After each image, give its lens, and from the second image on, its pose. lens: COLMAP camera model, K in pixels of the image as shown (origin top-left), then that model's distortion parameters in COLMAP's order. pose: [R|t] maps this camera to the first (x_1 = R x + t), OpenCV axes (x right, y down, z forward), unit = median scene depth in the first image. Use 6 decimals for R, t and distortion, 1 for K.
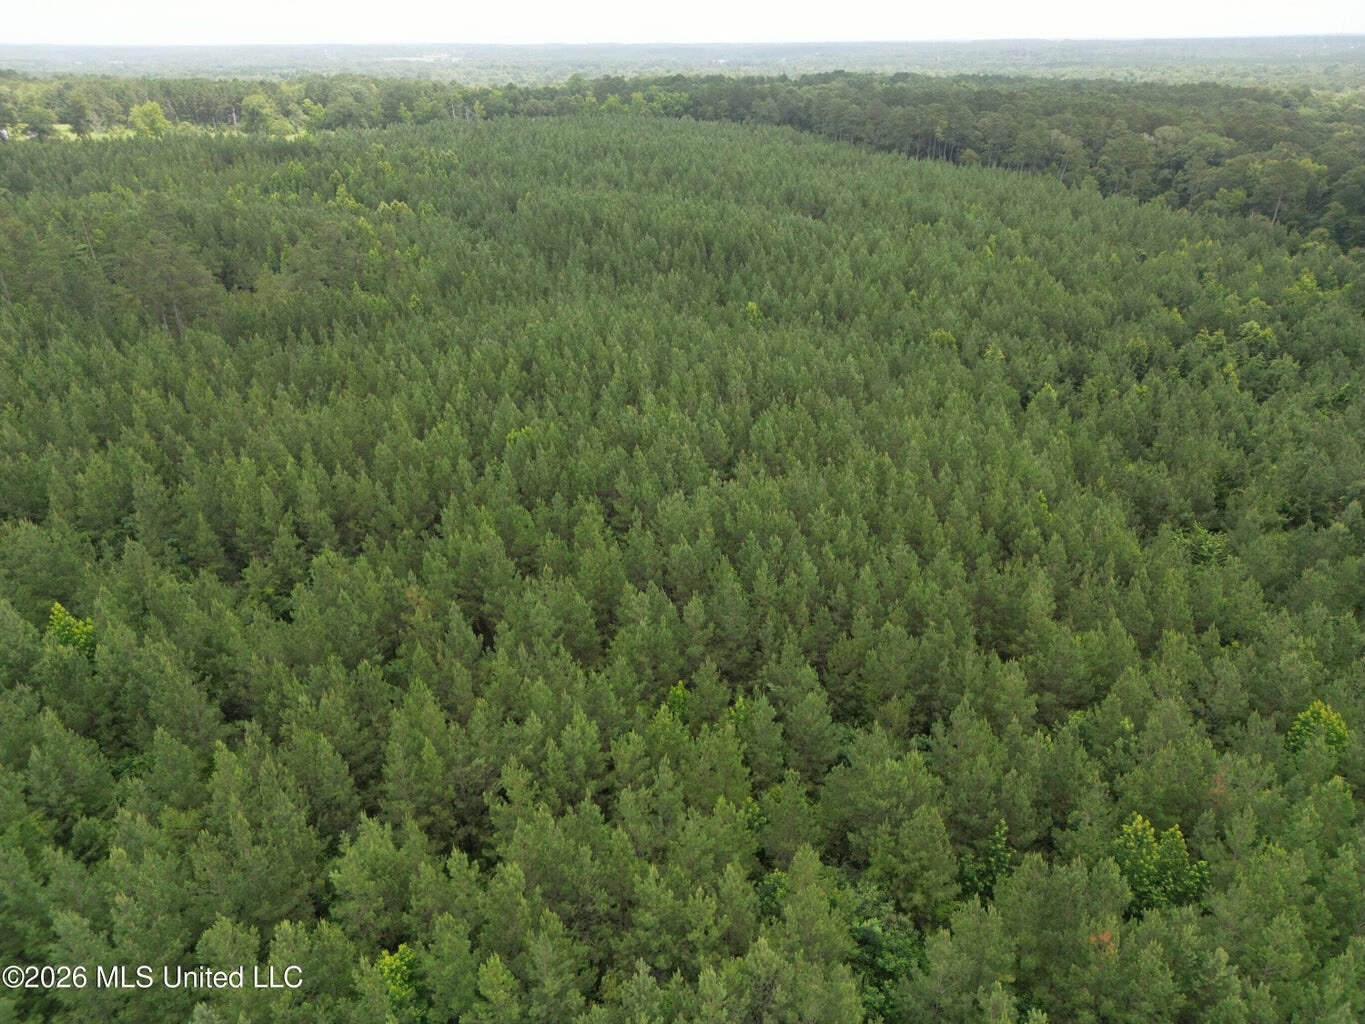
lens RADIAL K [[958.8, 0, 682.0], [0, 958.8, 514.1], [0, 0, 1]] dist [0.074769, -0.075554]
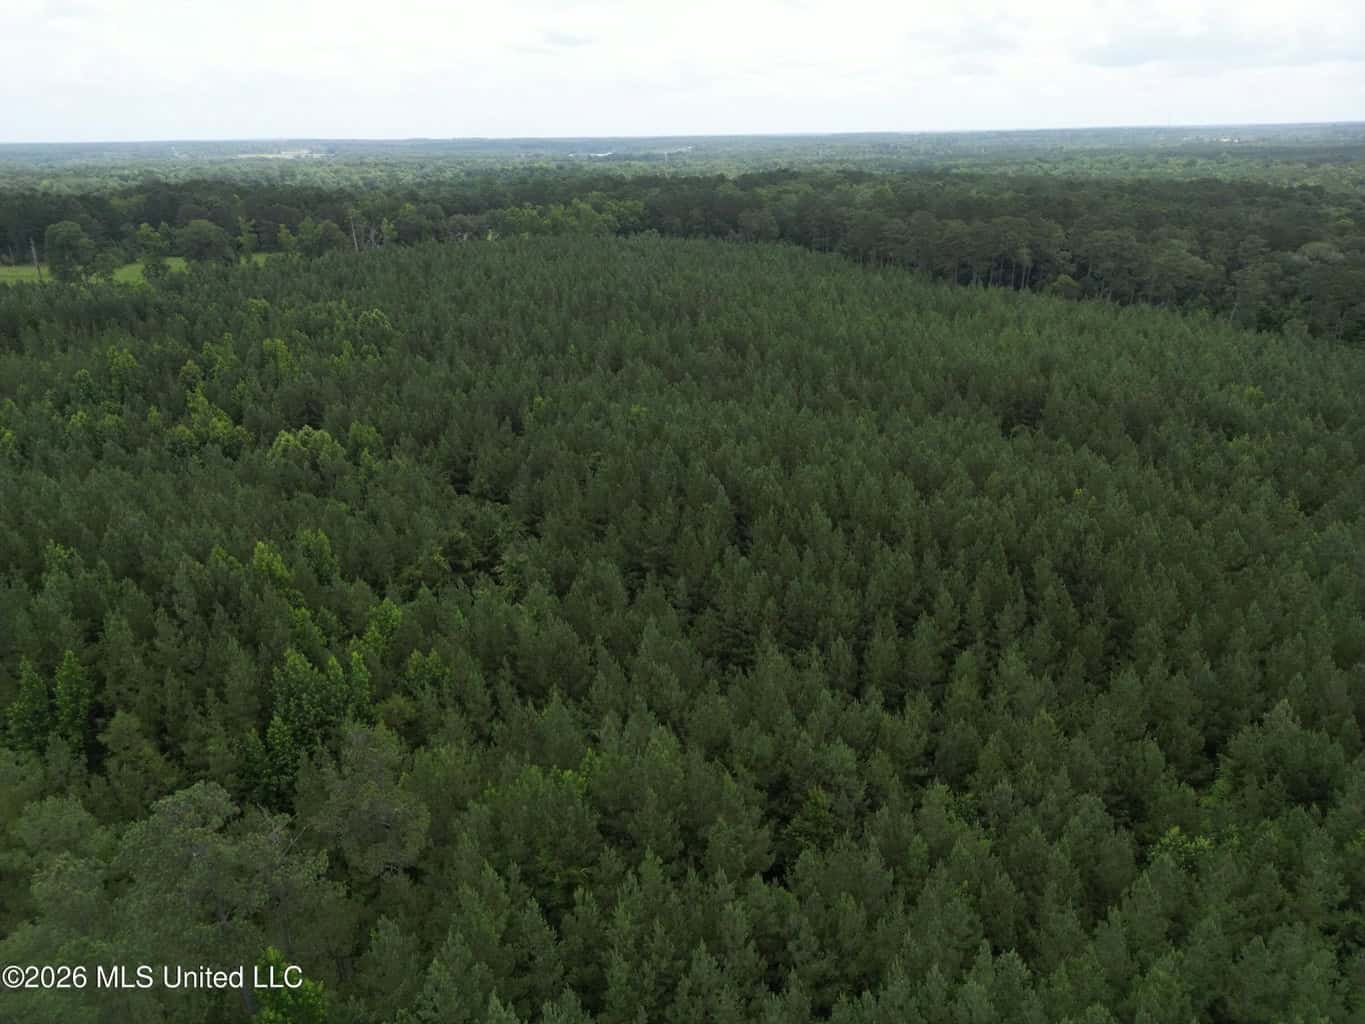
lens RADIAL K [[955.2, 0, 681.9], [0, 955.2, 518.9], [0, 0, 1]] dist [0.083913, -0.087767]
pose [[0.990884, -0.057177, 0.121983, -0.370845], [0.066162, 0.995285, -0.070922, -0.529114], [-0.117352, 0.078346, 0.989995, 1.042998]]
